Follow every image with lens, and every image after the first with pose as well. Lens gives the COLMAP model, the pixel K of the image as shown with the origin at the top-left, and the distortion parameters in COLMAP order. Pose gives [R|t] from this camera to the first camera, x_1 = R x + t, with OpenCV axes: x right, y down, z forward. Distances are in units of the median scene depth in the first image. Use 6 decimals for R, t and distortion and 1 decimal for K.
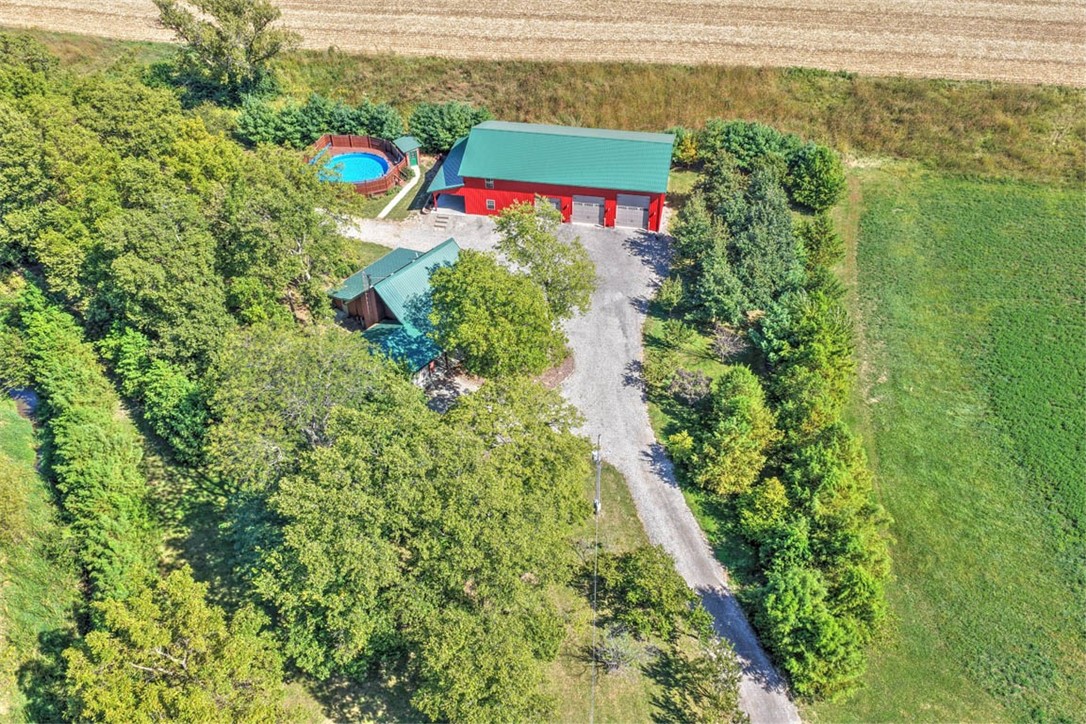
lens RADIAL K [[890.9, 0, 543.0], [0, 890.9, 362.0], [0, 0, 1]] dist [-0.008359, 0.023469]
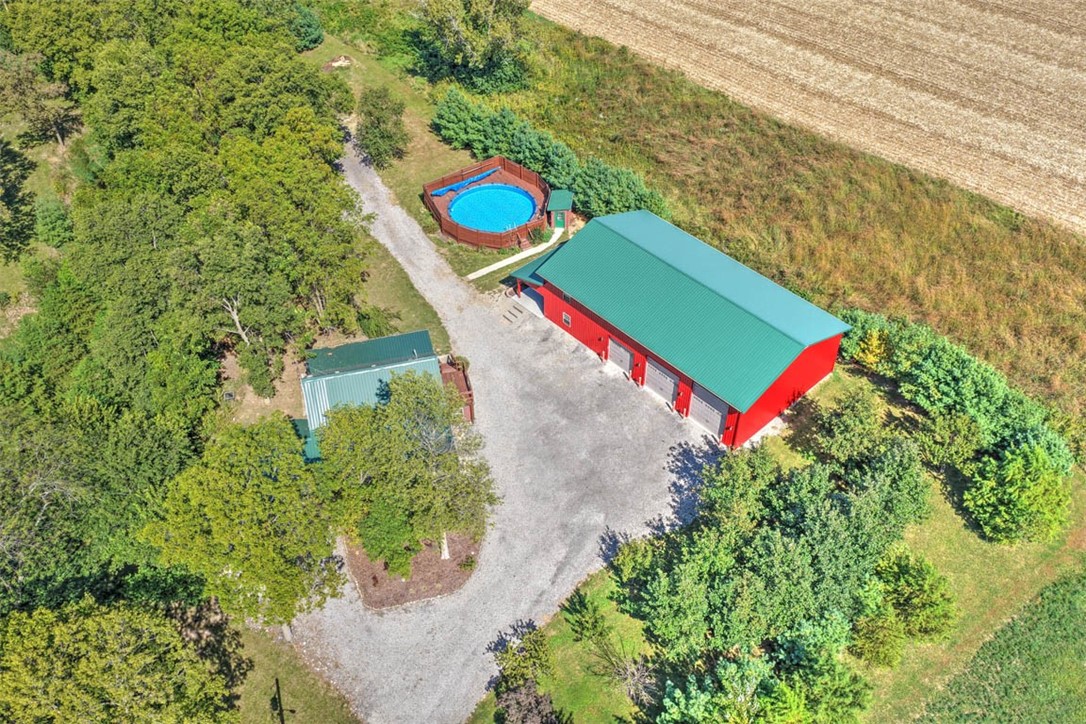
lens RADIAL K [[890.9, 0, 543.0], [0, 890.9, 362.0], [0, 0, 1]] dist [-0.008359, 0.023469]
pose [[0.798166, 0.417610, -0.434203, 0.281415], [-0.385601, 0.907904, 0.164383, -0.264261], [0.462863, 0.036224, 0.885689, 0.297965]]
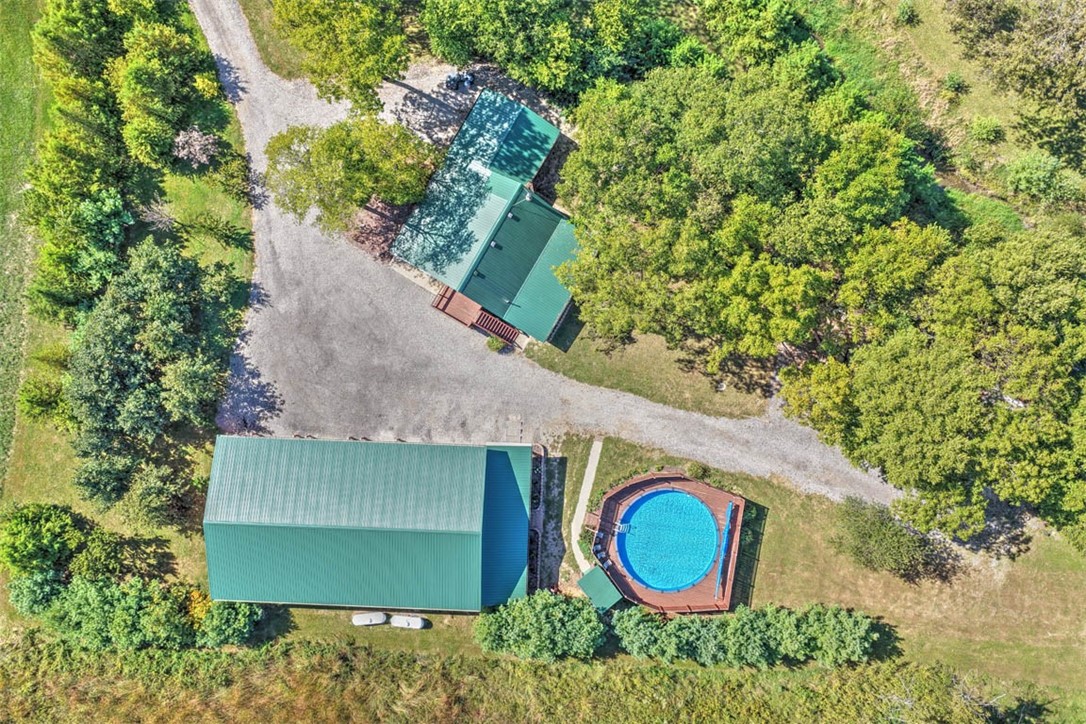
lens RADIAL K [[890.9, 0, 543.0], [0, 890.9, 362.0], [0, 0, 1]] dist [-0.008359, 0.023469]
pose [[-0.988553, 0.148755, 0.025183, -0.170185], [-0.076977, -0.640856, 0.763792, -0.735735], [0.129756, 0.753110, 0.644971, 0.449210]]
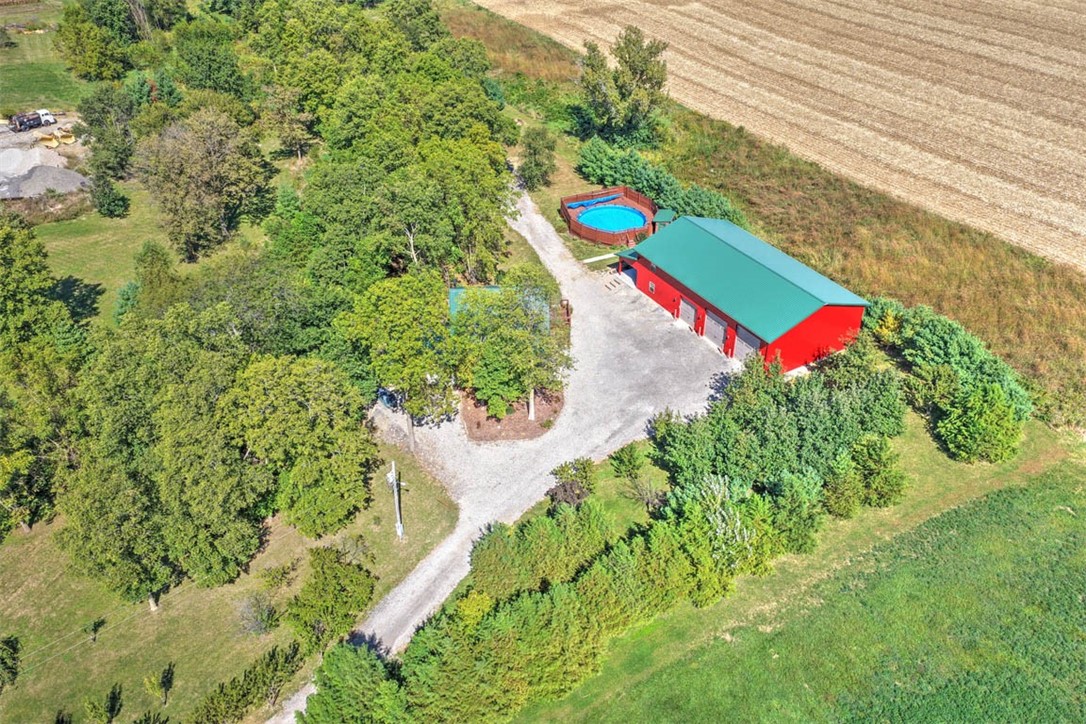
lens RADIAL K [[890.9, 0, 543.0], [0, 890.9, 362.0], [0, 0, 1]] dist [-0.008359, 0.023469]
pose [[0.657271, 0.434252, -0.615970, 0.524382], [-0.485219, 0.869213, 0.095032, -0.139424], [0.576677, 0.236419, 0.782016, 0.153095]]
